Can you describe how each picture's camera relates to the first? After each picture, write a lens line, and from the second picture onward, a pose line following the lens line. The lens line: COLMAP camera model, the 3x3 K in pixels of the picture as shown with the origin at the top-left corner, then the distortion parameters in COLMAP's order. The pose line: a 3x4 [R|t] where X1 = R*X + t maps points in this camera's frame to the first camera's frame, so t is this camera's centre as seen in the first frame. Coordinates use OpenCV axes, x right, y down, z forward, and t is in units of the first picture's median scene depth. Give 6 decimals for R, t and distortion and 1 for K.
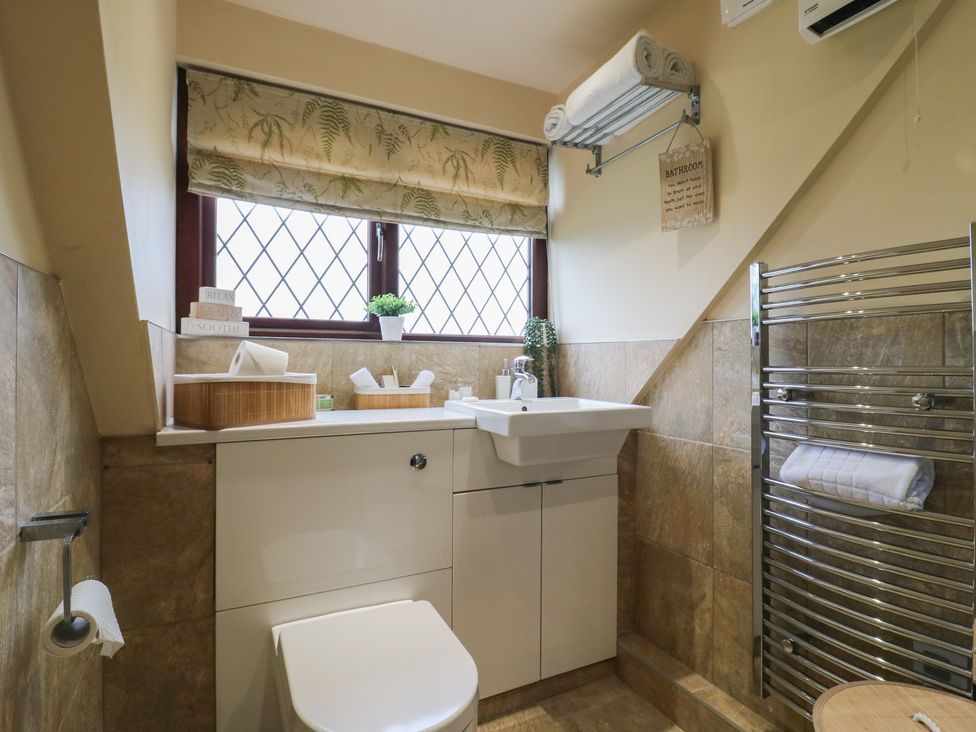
lens RADIAL K [[543.4, 0, 490.8], [0, 543.4, 367.8], [0, 0, 1]] dist [-0.001400, -0.010907]
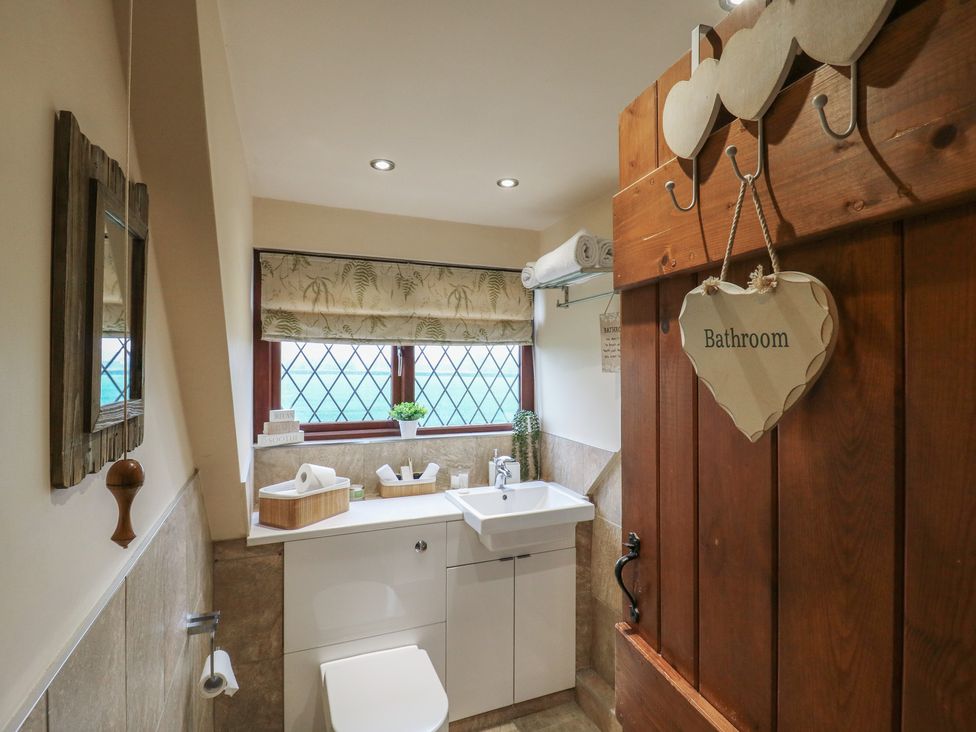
lens RADIAL K [[525.1, 0, 487.4], [0, 525.1, 366.7], [0, 0, 1]] dist [-0.005491, -0.005277]
pose [[0.996887, -0.006946, -0.078532, 0.126951], [0.005952, 0.999899, -0.012887, -0.235177], [0.078614, 0.012380, 0.996828, -0.299738]]
